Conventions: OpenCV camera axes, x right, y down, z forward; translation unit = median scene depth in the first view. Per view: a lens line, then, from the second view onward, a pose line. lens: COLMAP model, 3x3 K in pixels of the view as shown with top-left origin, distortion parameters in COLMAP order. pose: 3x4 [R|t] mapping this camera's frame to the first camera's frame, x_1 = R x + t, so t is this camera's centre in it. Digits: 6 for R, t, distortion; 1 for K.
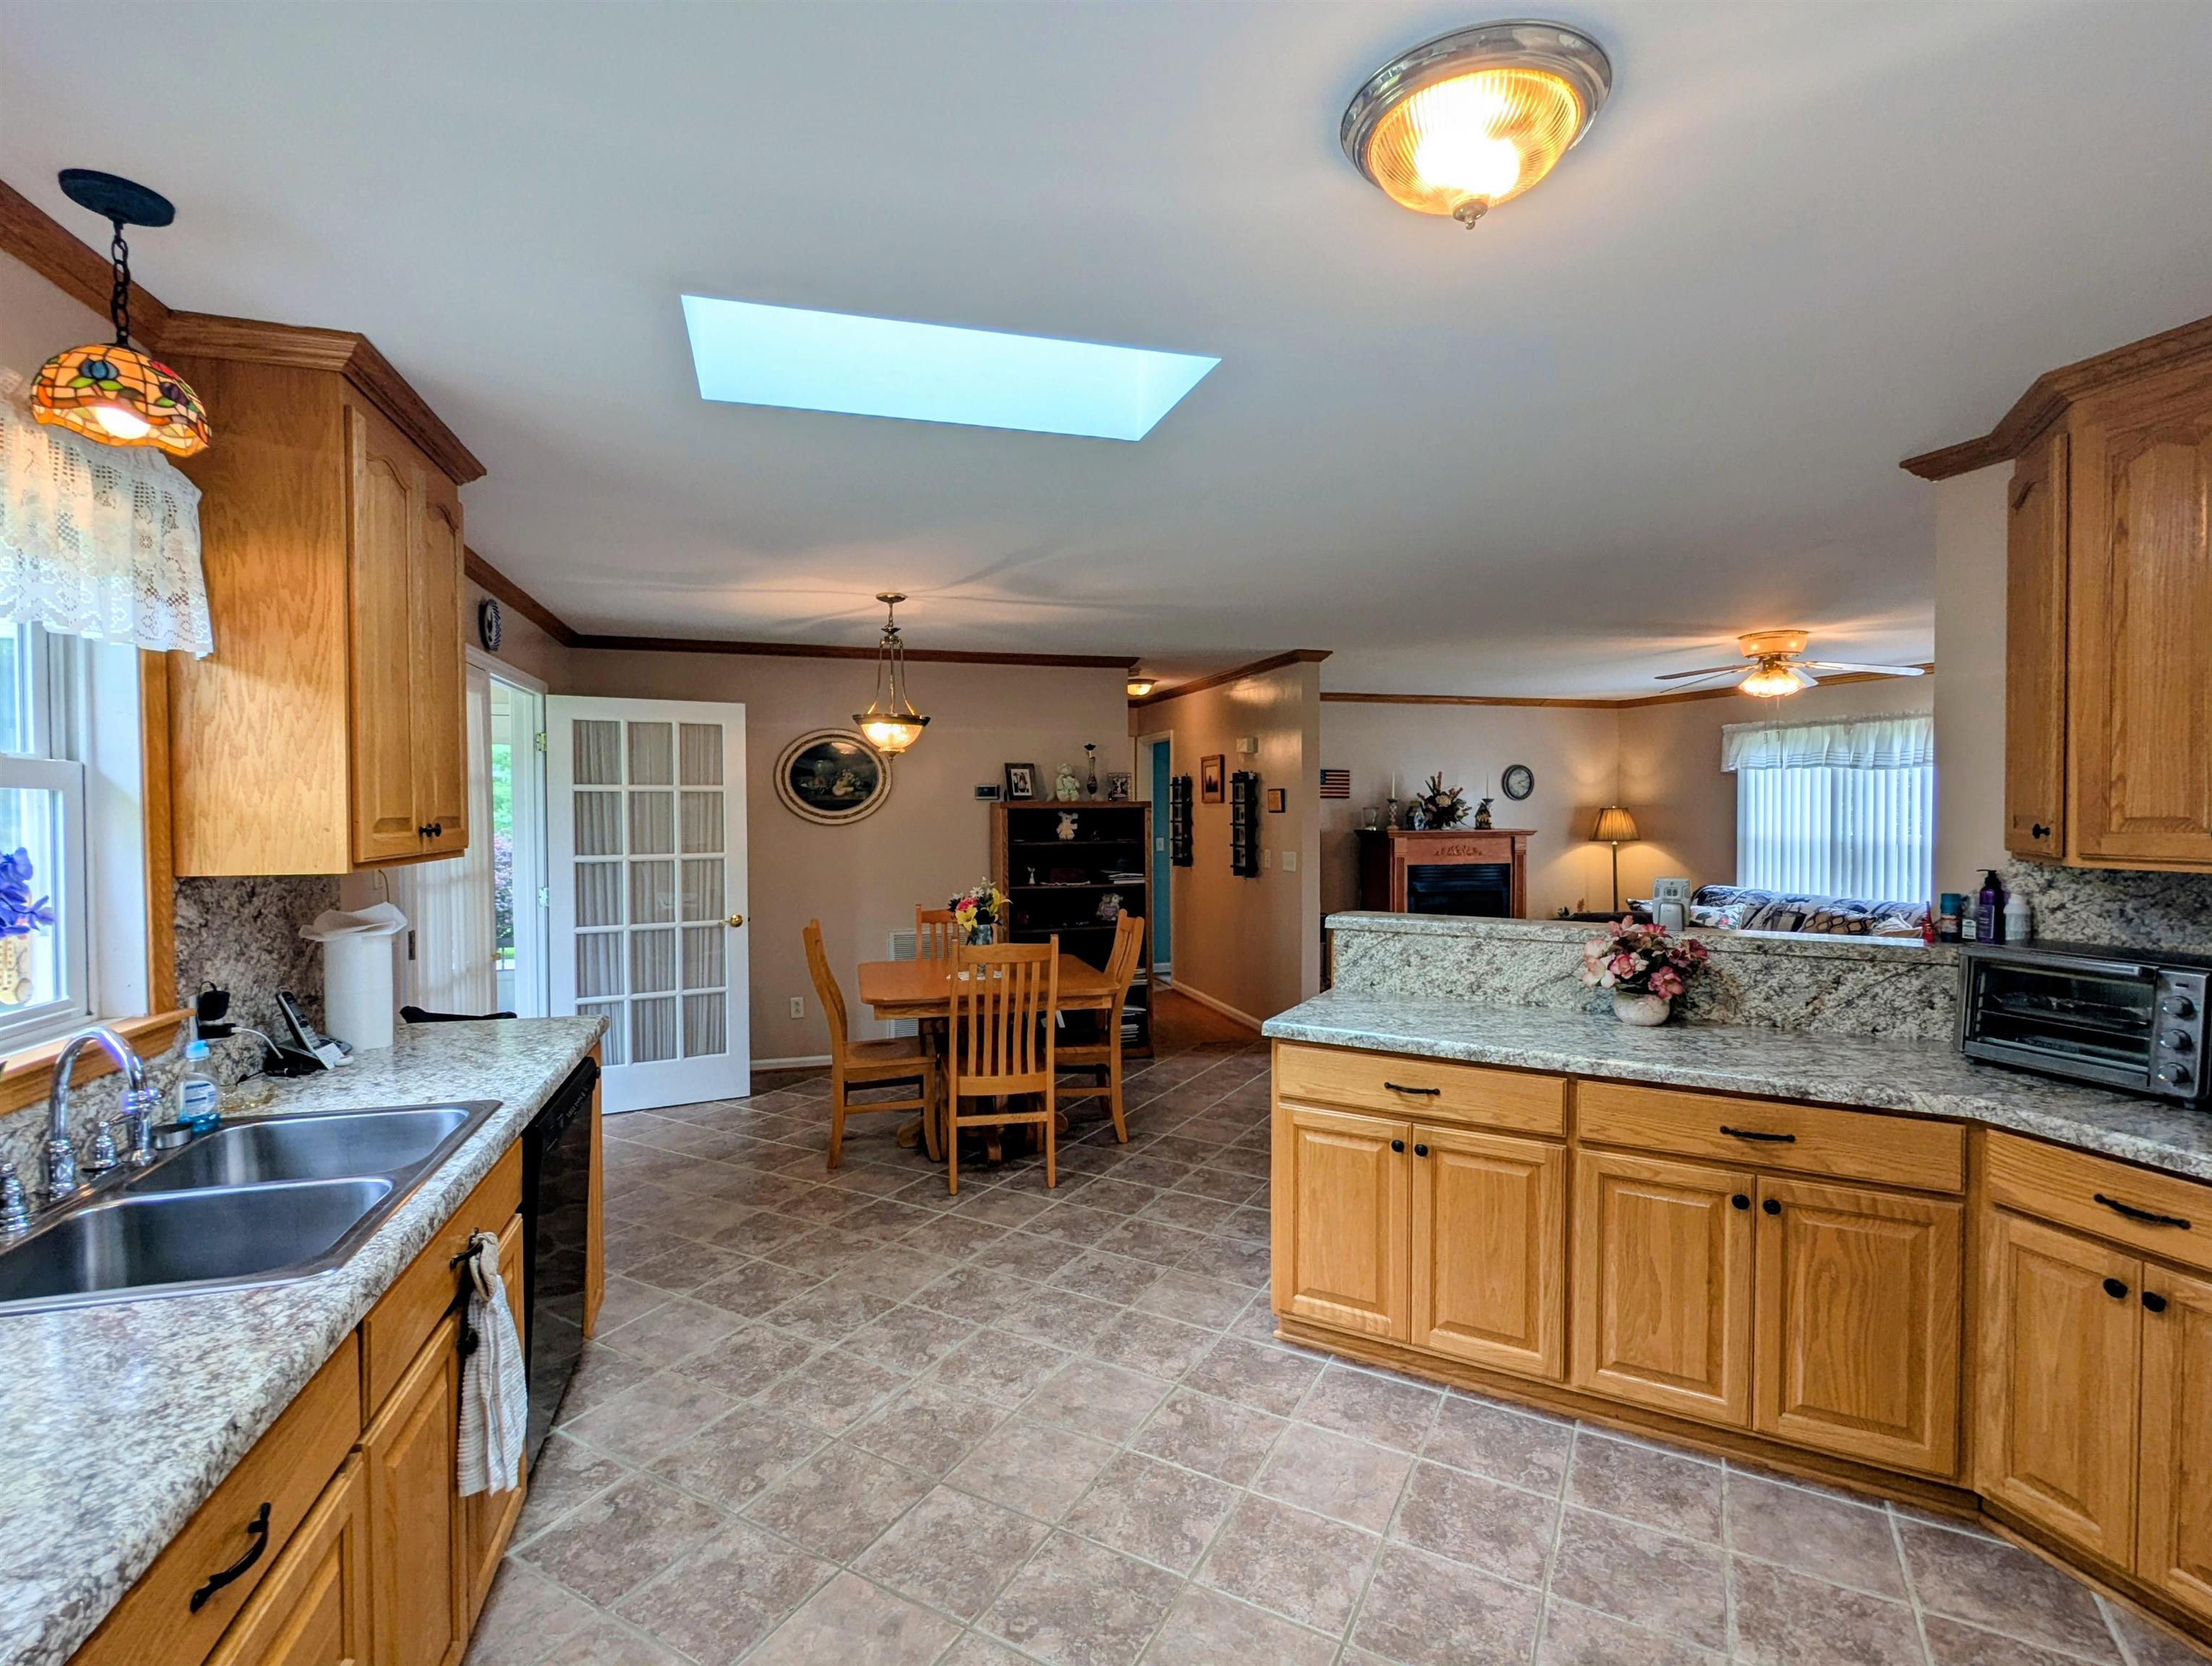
lens RADIAL K [[1059.0, 0, 1104.7], [0, 1059.0, 830.5], [0, 0, 1]] dist [0.003094, -0.001578]
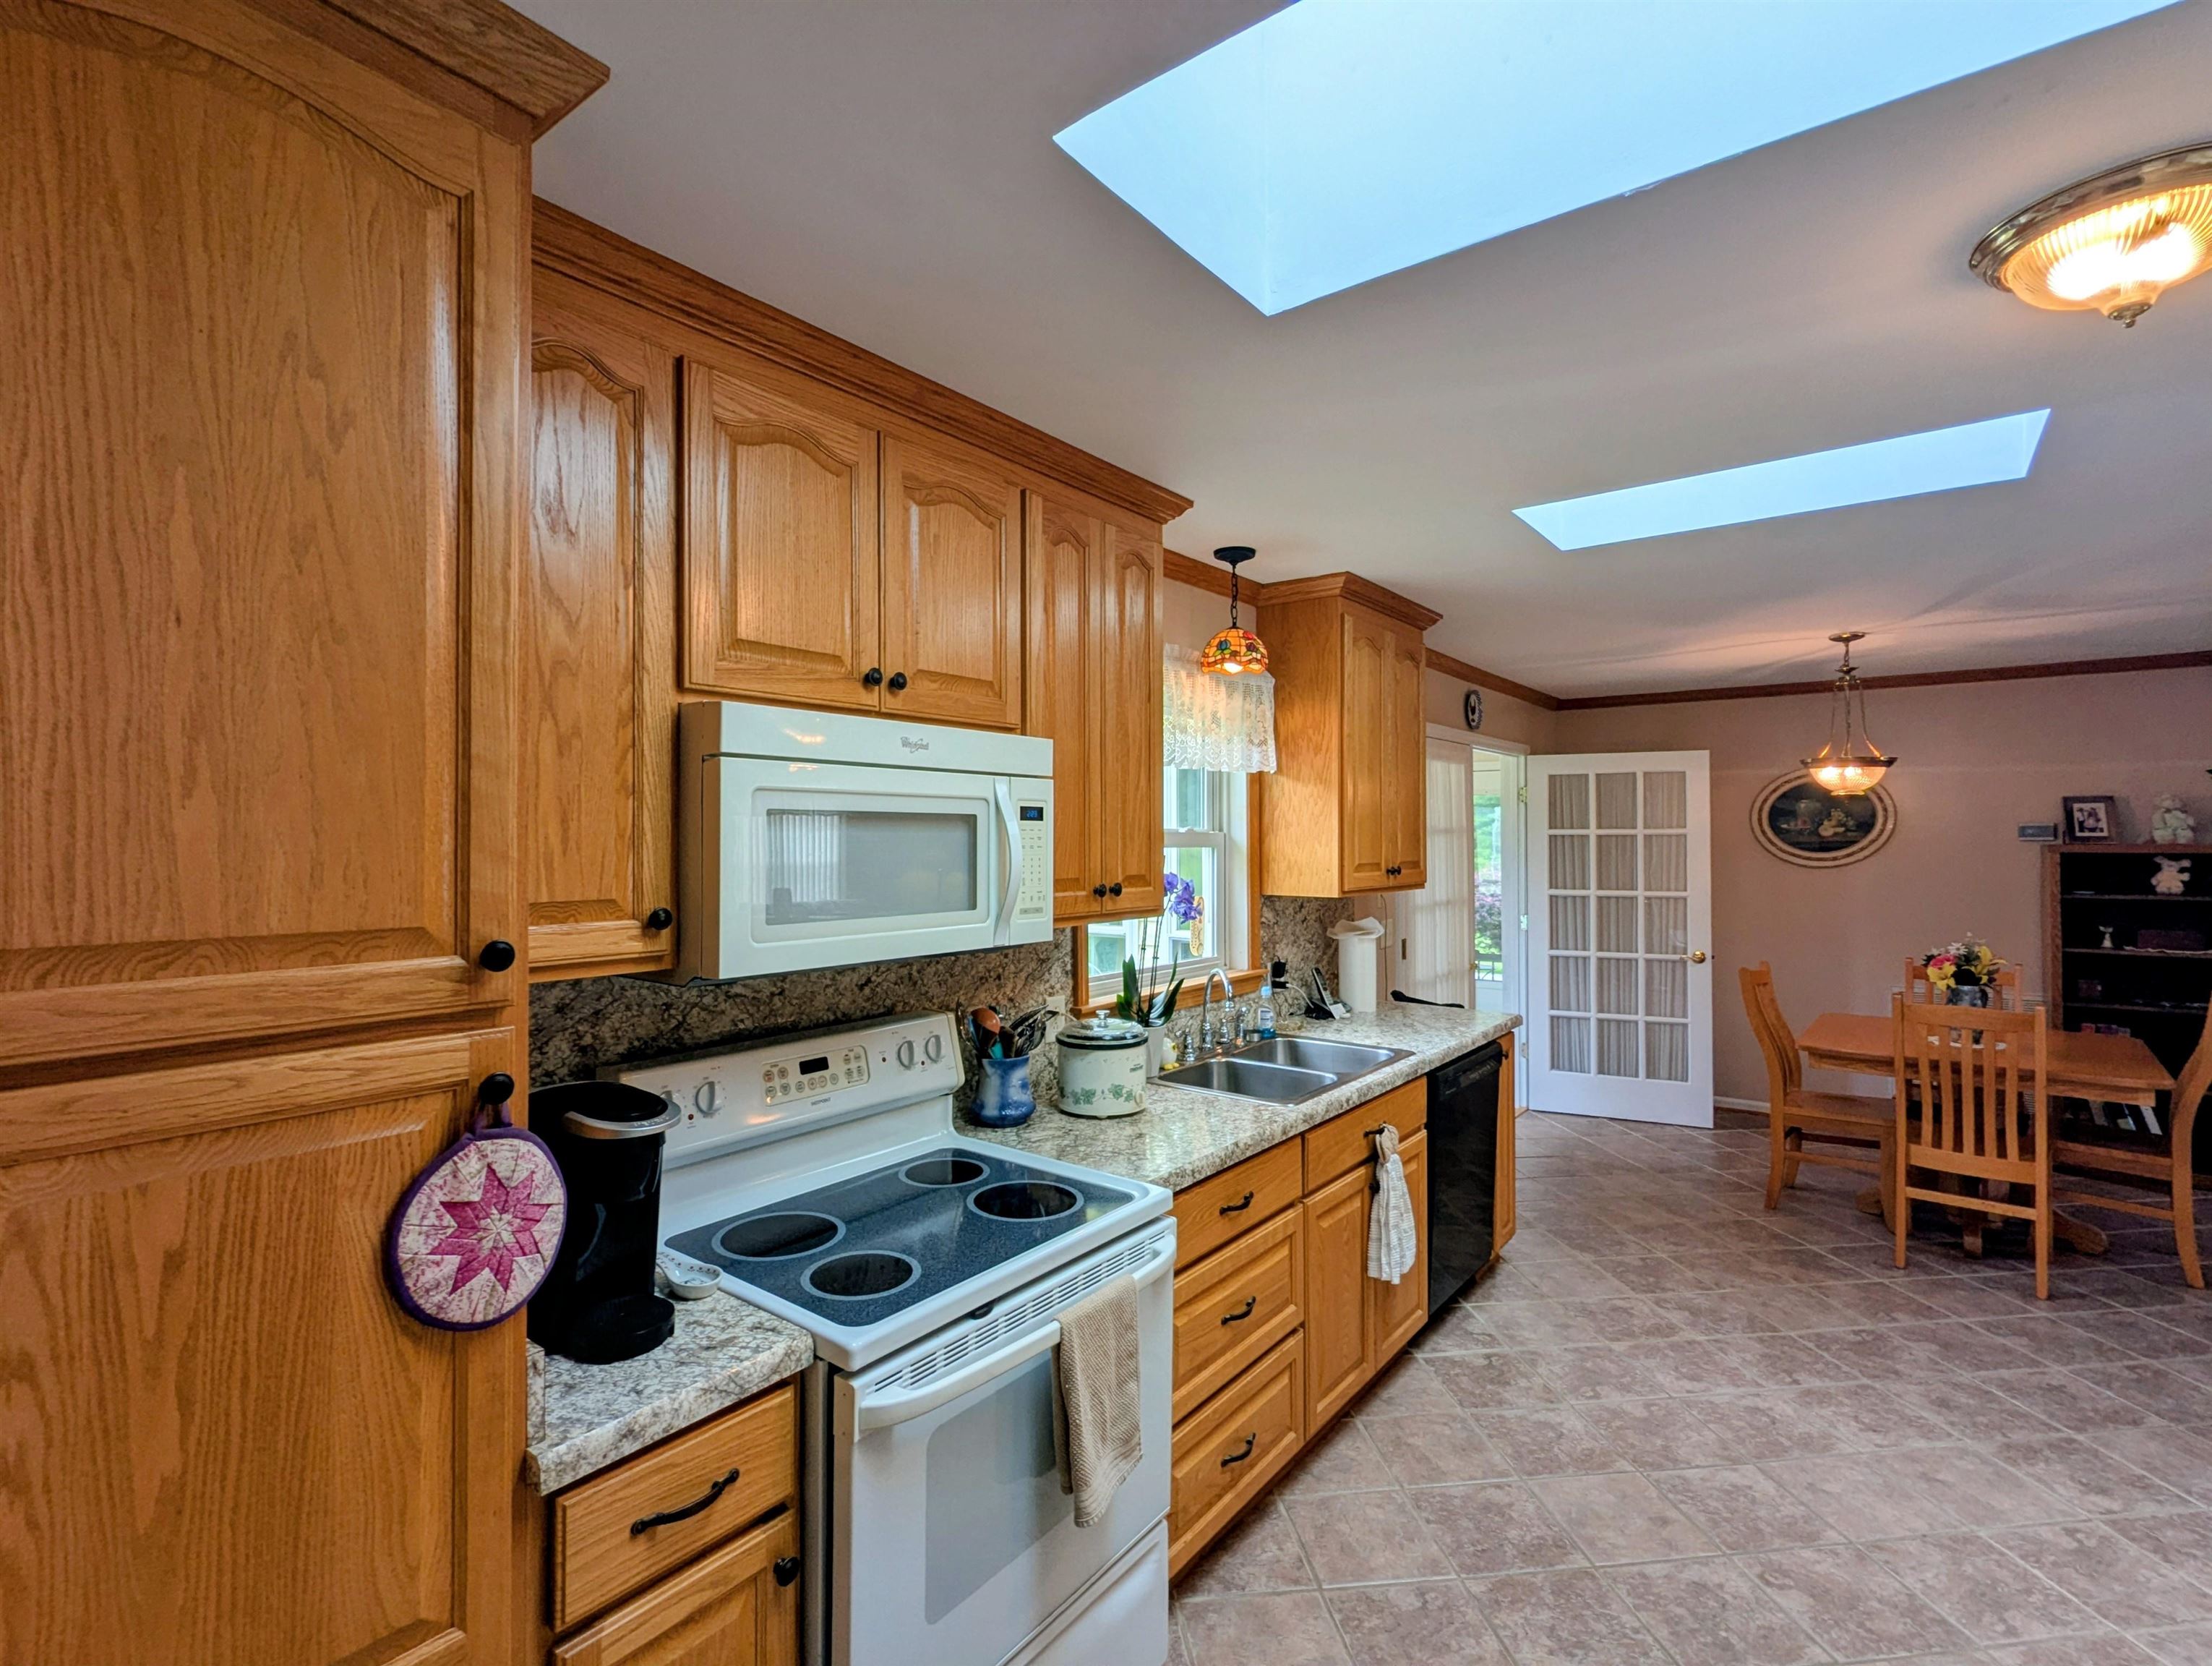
lens RADIAL K [[1059.0, 0, 1090.6], [0, 1059.0, 828.6], [0, 0, 1]] dist [0.003094, -0.001578]
pose [[0.586895, -0.005854, -0.809642, 0.160144], [-0.018175, 0.999627, -0.020402, -0.010506], [0.809459, 0.026689, 0.586570, -0.114130]]
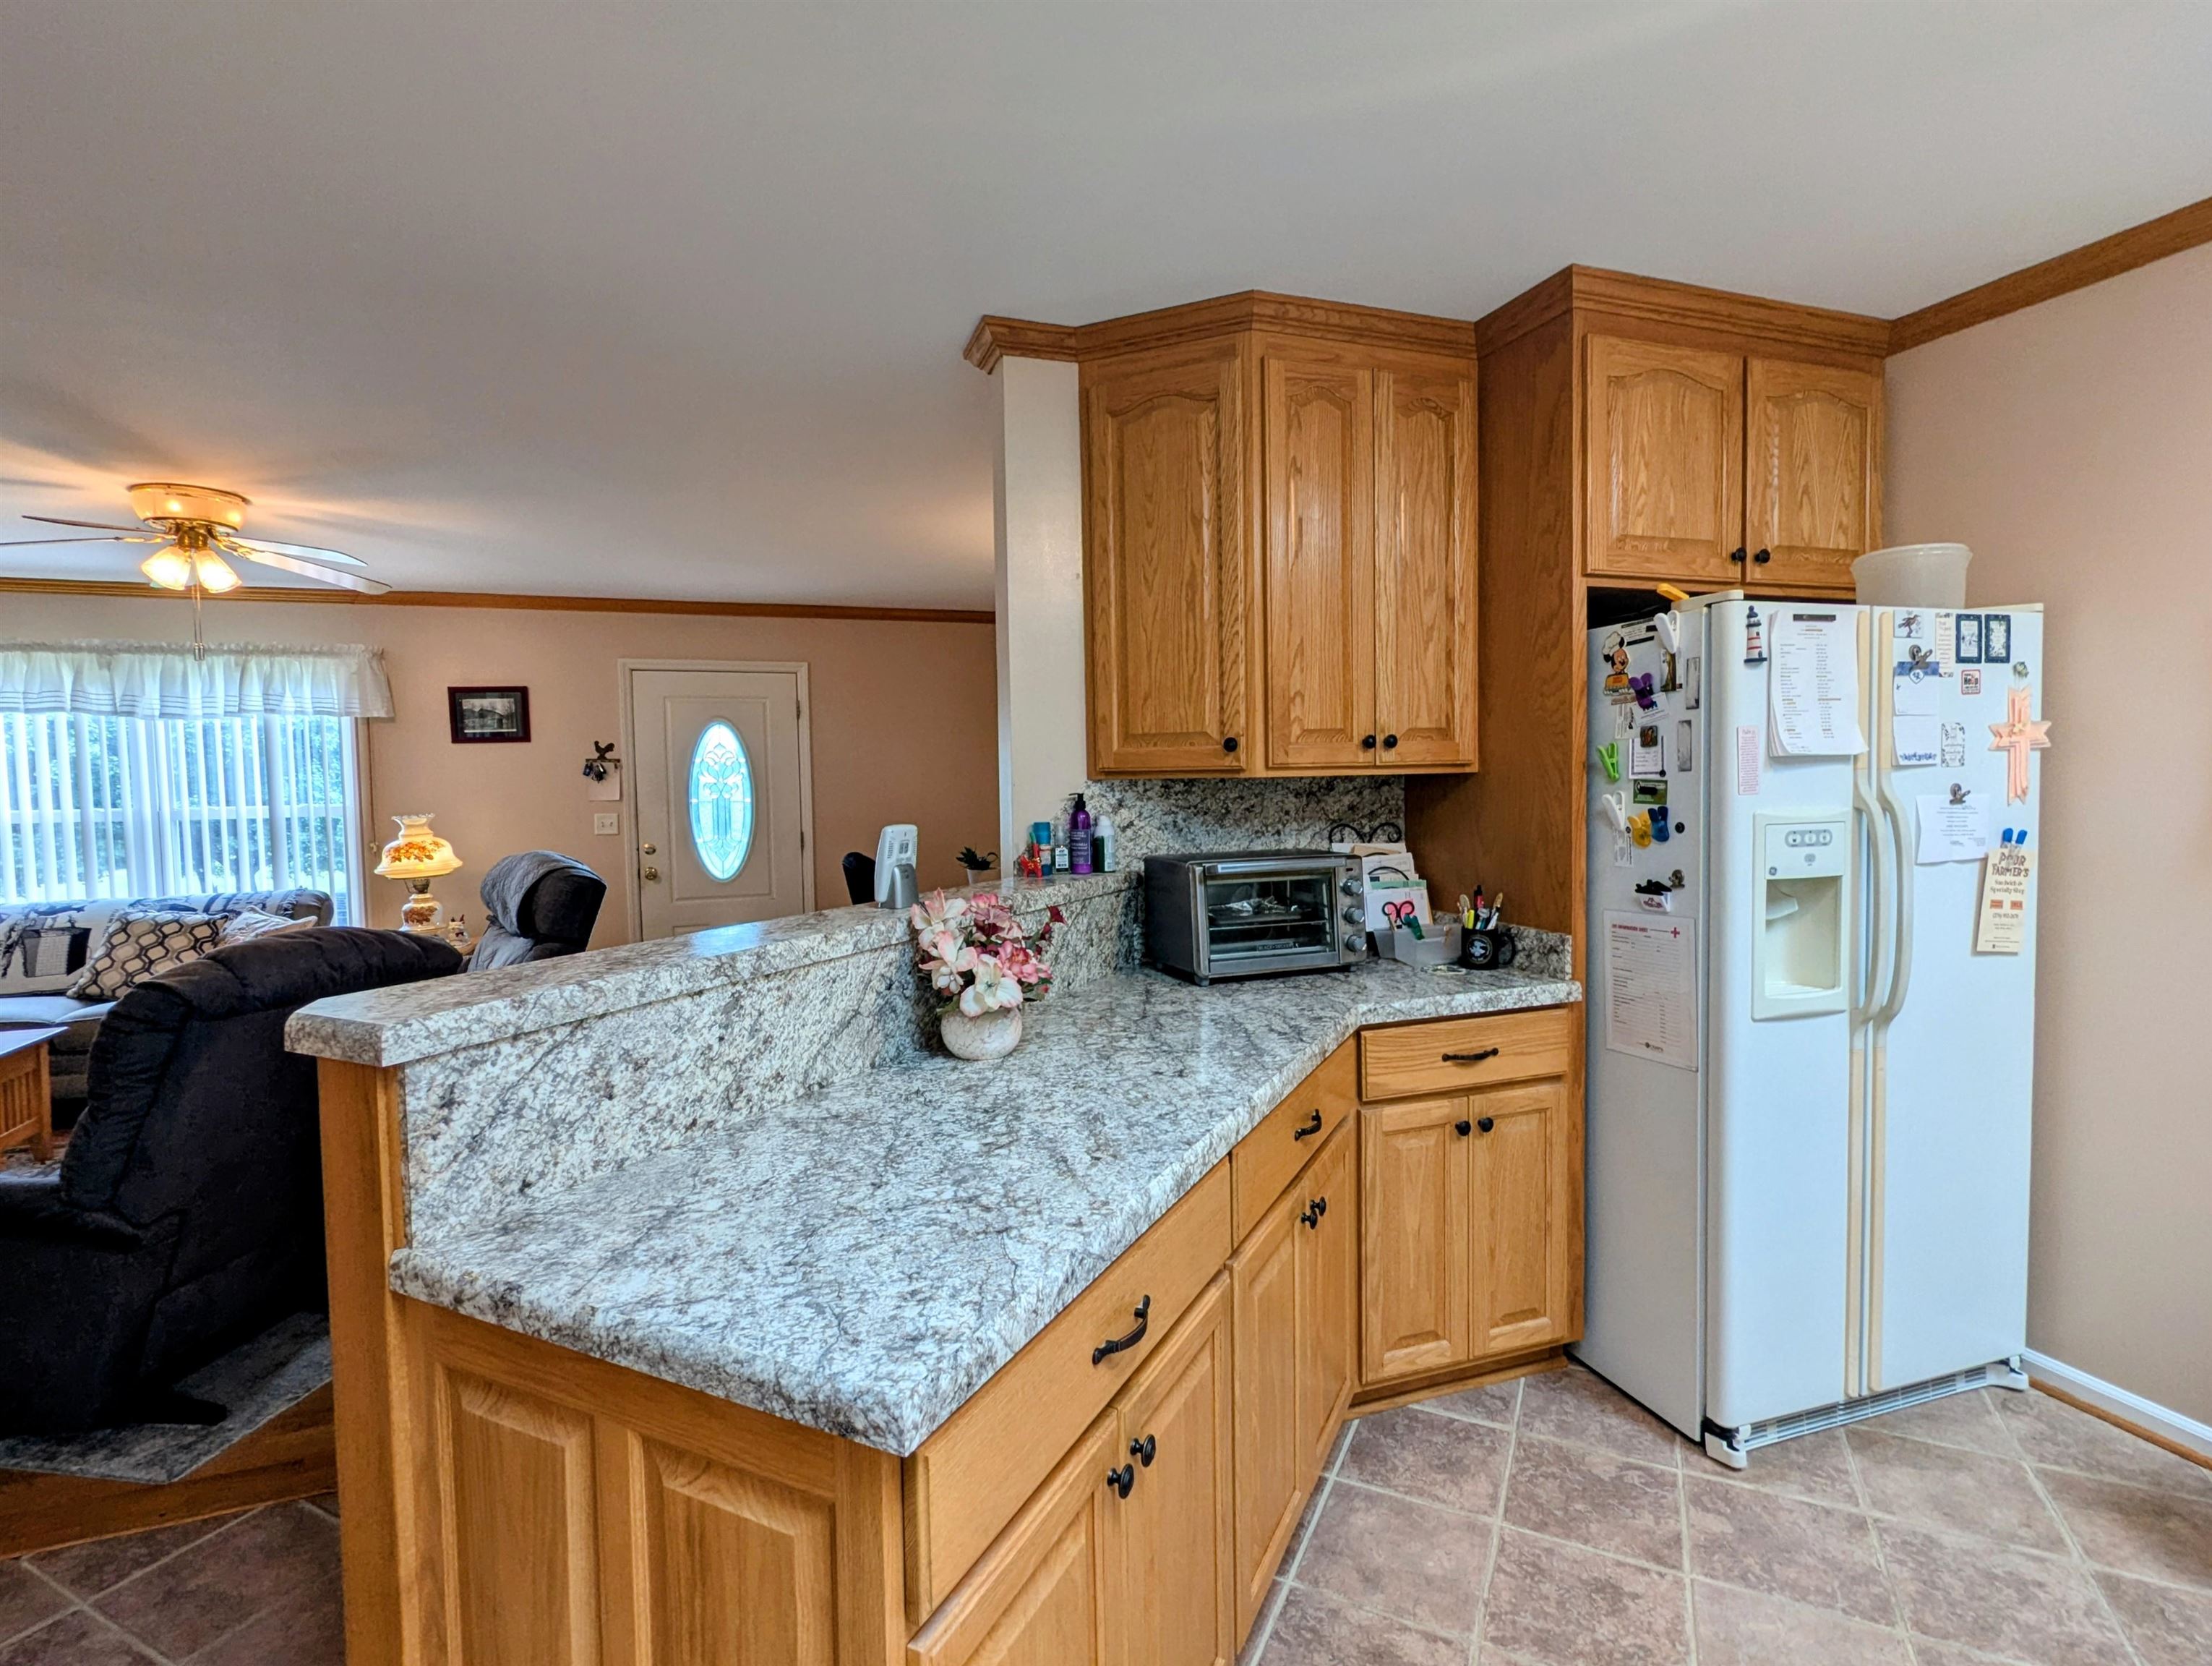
lens RADIAL K [[1059.0, 0, 1095.9], [0, 1059.0, 835.2], [0, 0, 1]] dist [0.003094, -0.001578]
pose [[-0.049792, -0.050912, 0.997461, -0.062808], [0.039944, 0.997799, 0.052923, 0.013460], [-0.997961, 0.042478, -0.047649, 0.550419]]
